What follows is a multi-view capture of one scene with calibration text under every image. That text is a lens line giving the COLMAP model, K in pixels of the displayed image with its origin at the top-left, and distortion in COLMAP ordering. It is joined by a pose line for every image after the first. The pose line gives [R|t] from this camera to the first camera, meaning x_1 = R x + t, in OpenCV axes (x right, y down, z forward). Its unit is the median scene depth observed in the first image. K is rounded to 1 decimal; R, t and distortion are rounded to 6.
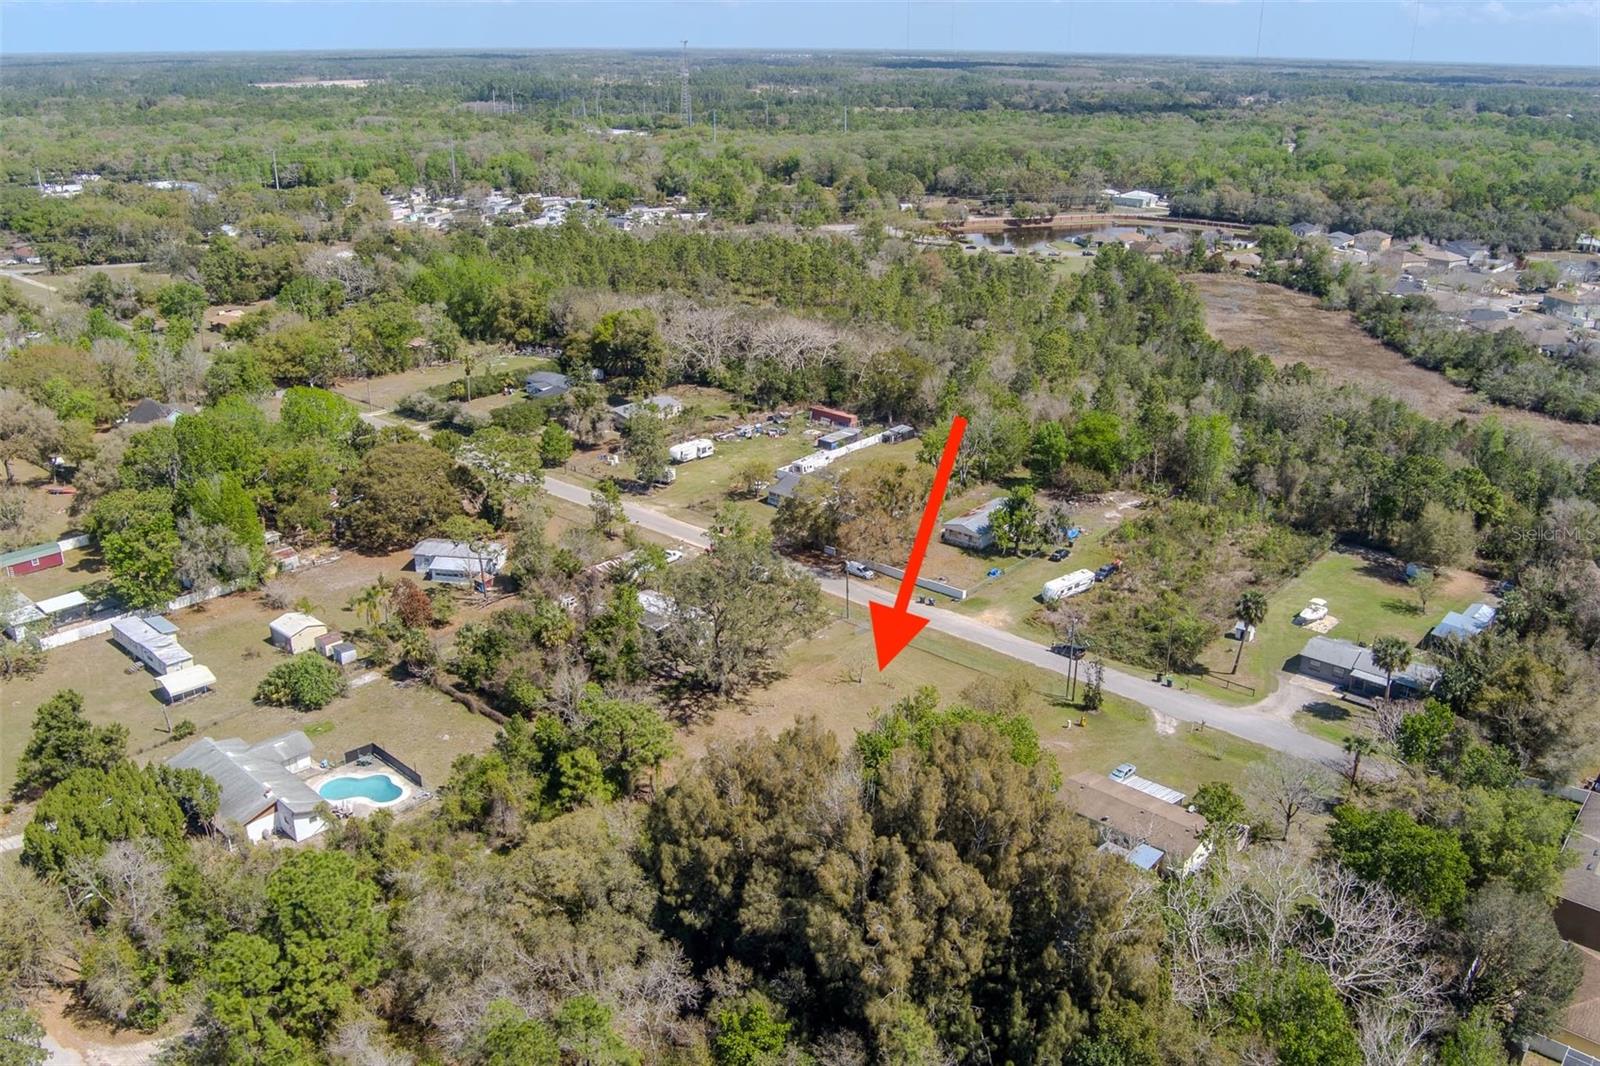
lens RADIAL K [[1307.6, 0, 796.3], [0, 1307.6, 497.2], [0, 0, 1]] dist [-0.073345, 0.013474]
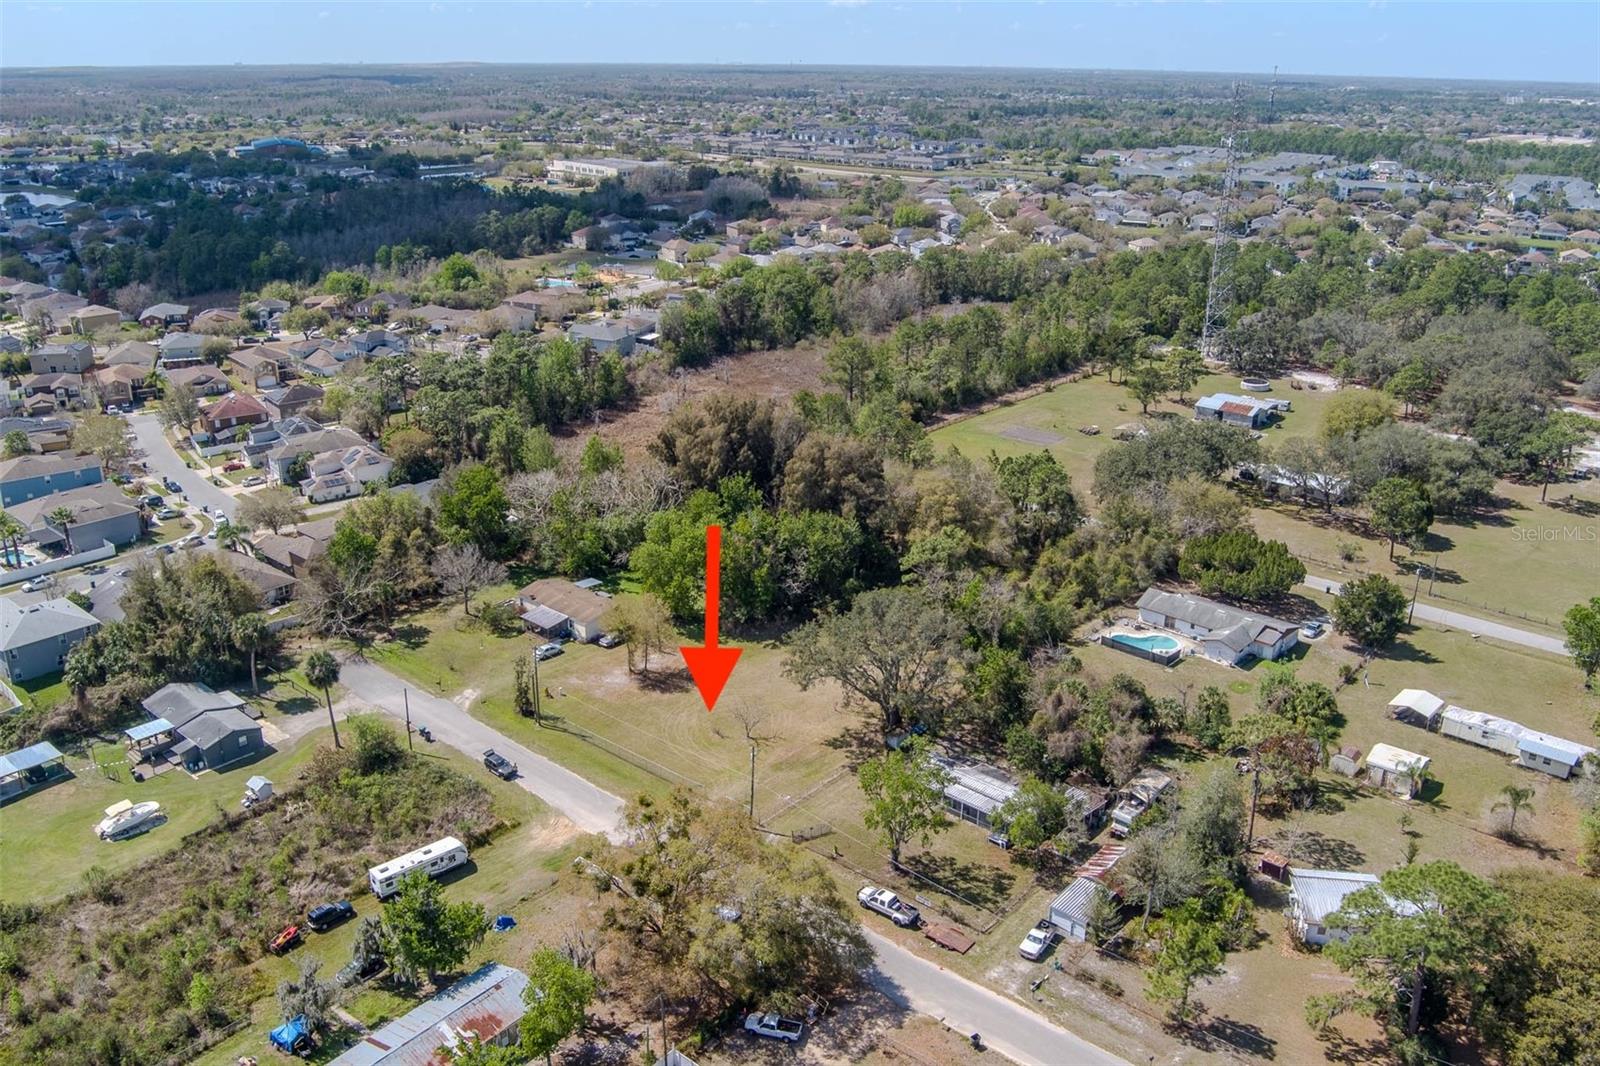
lens RADIAL K [[1307.6, 0, 796.3], [0, 1307.6, 497.2], [0, 0, 1]] dist [-0.073345, 0.013474]
pose [[-0.999760, -0.015385, -0.015610, 0.021441], [-0.021745, 0.785381, 0.618630, -0.416450], [0.002742, 0.618821, -0.785527, 1.161187]]
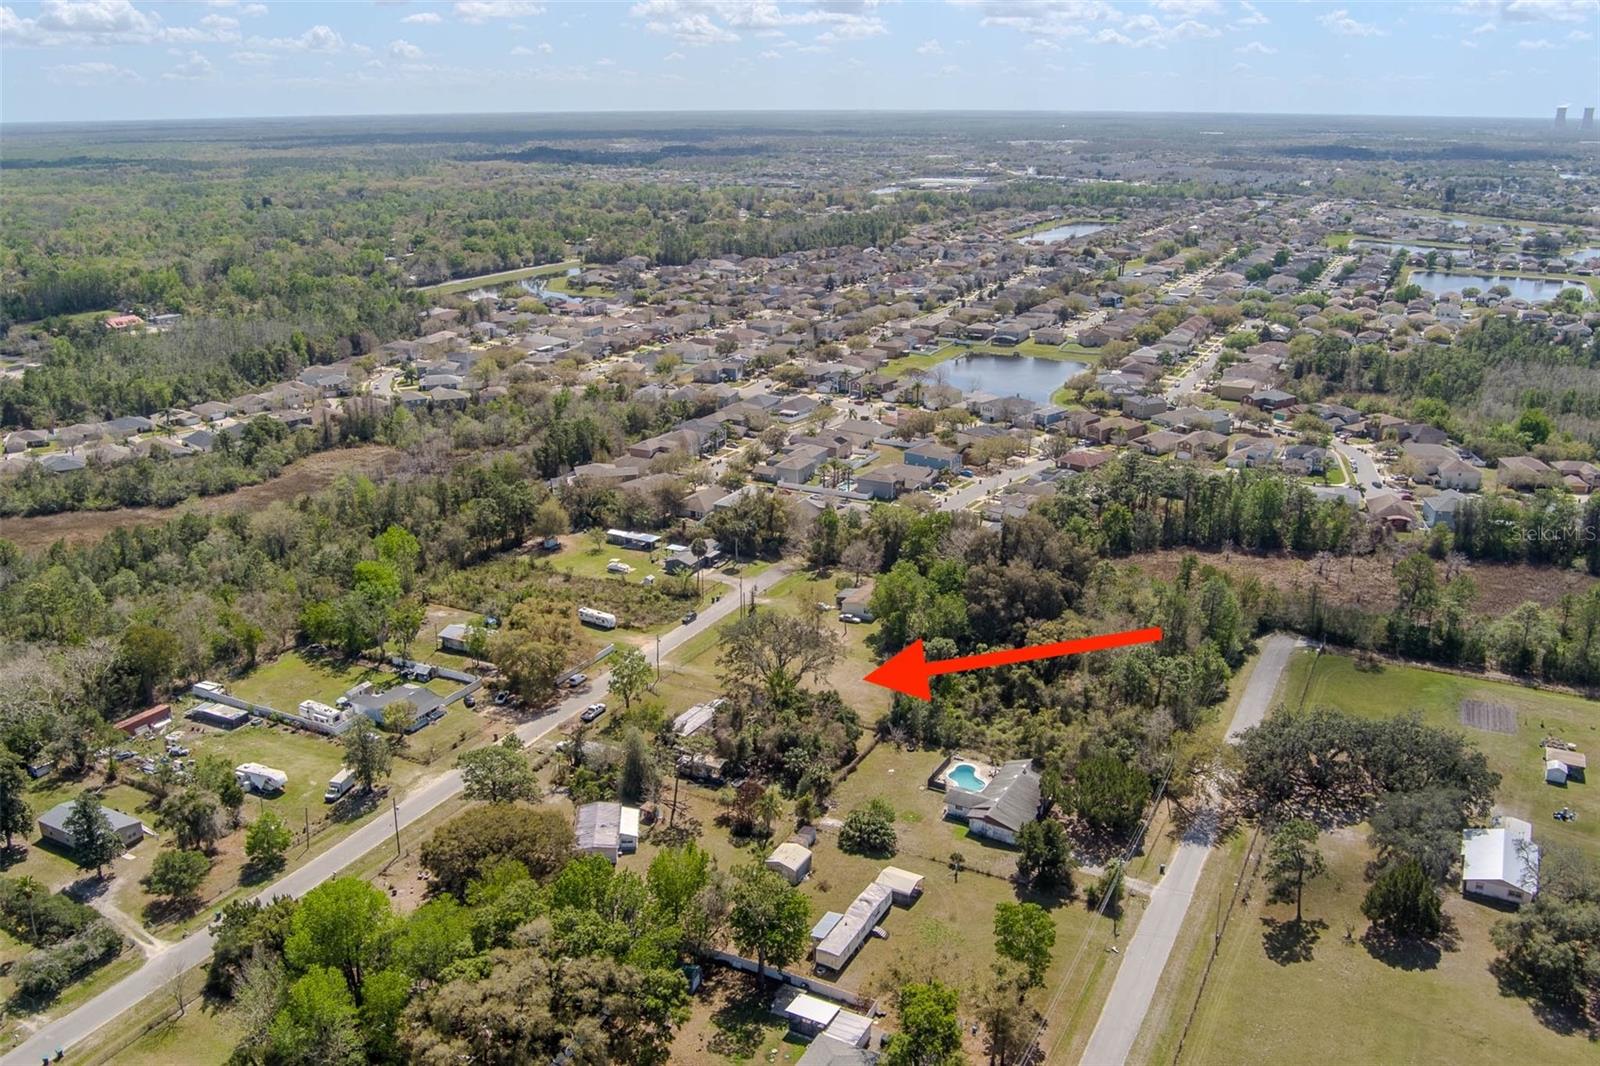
lens RADIAL K [[1307.6, 0, 796.3], [0, 1307.6, 497.2], [0, 0, 1]] dist [-0.073345, 0.013474]
pose [[-0.238075, -0.291379, 0.926509, -1.006143], [0.323314, 0.875756, 0.358497, -0.434913], [-0.915854, 0.384902, -0.114289, 0.745307]]
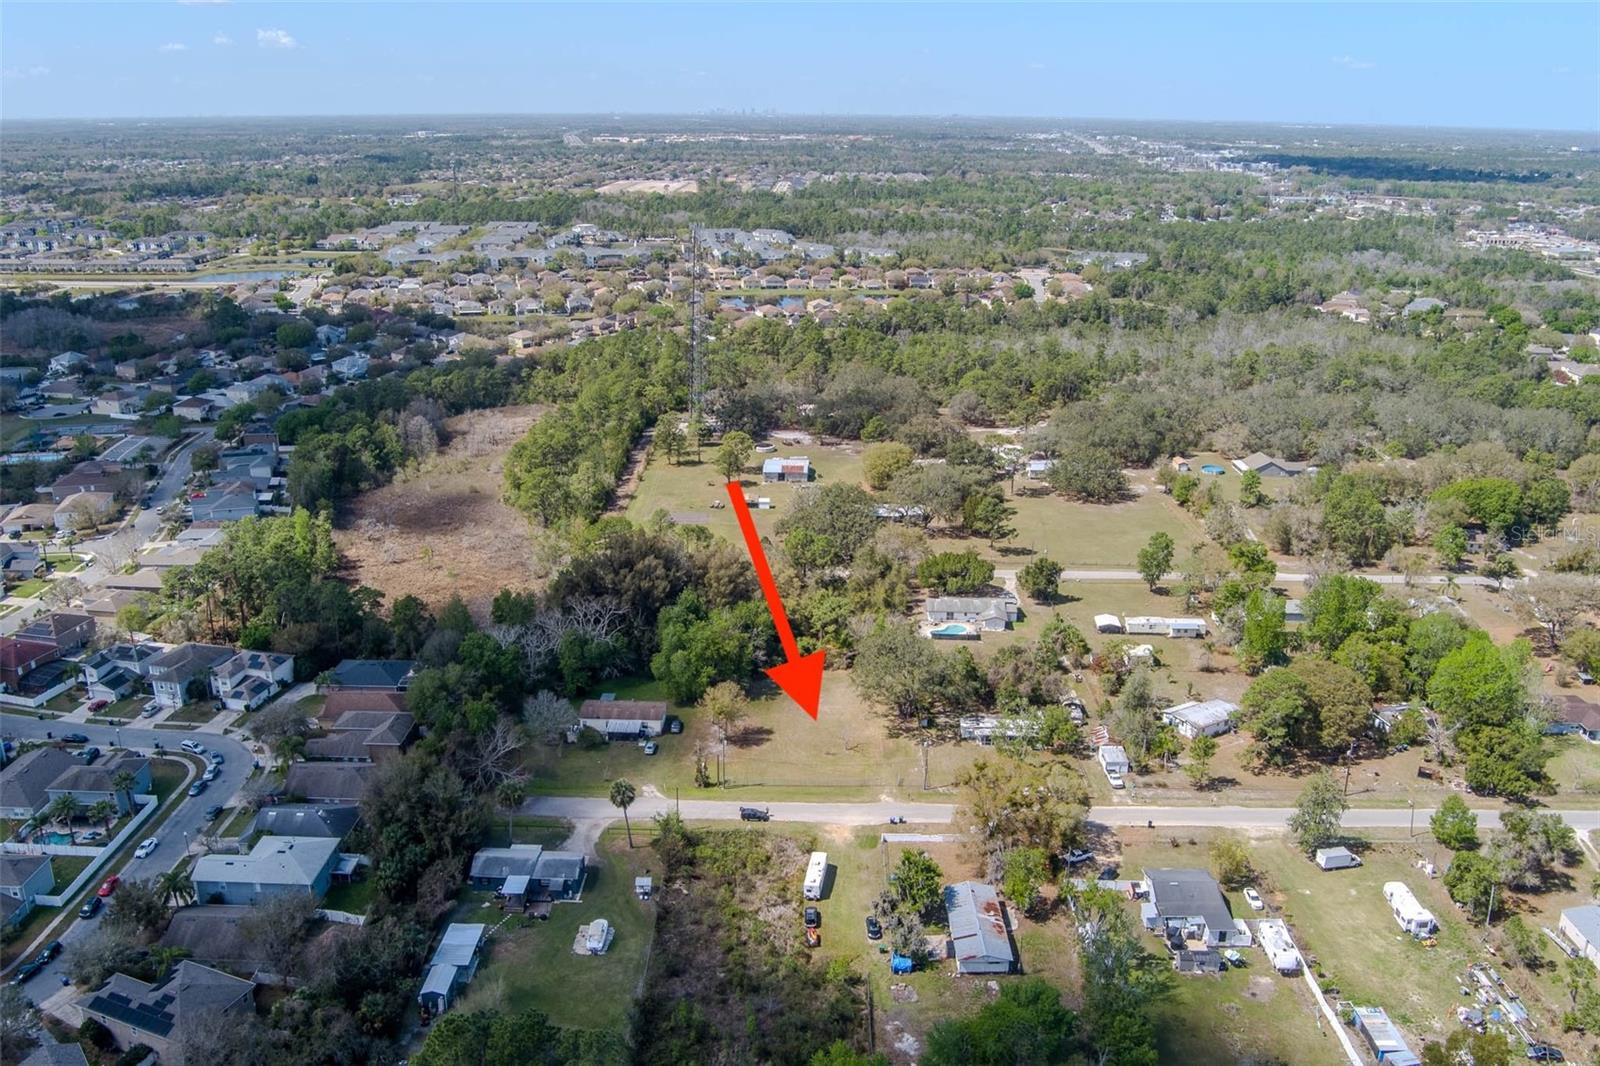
lens RADIAL K [[1307.6, 0, 796.3], [0, 1307.6, 497.2], [0, 0, 1]] dist [-0.073345, 0.013474]
pose [[-0.764372, 0.171304, -0.621603, 0.671372], [-0.229204, 0.828903, 0.510280, -0.582846], [0.602661, 0.532518, -0.594327, 1.190230]]
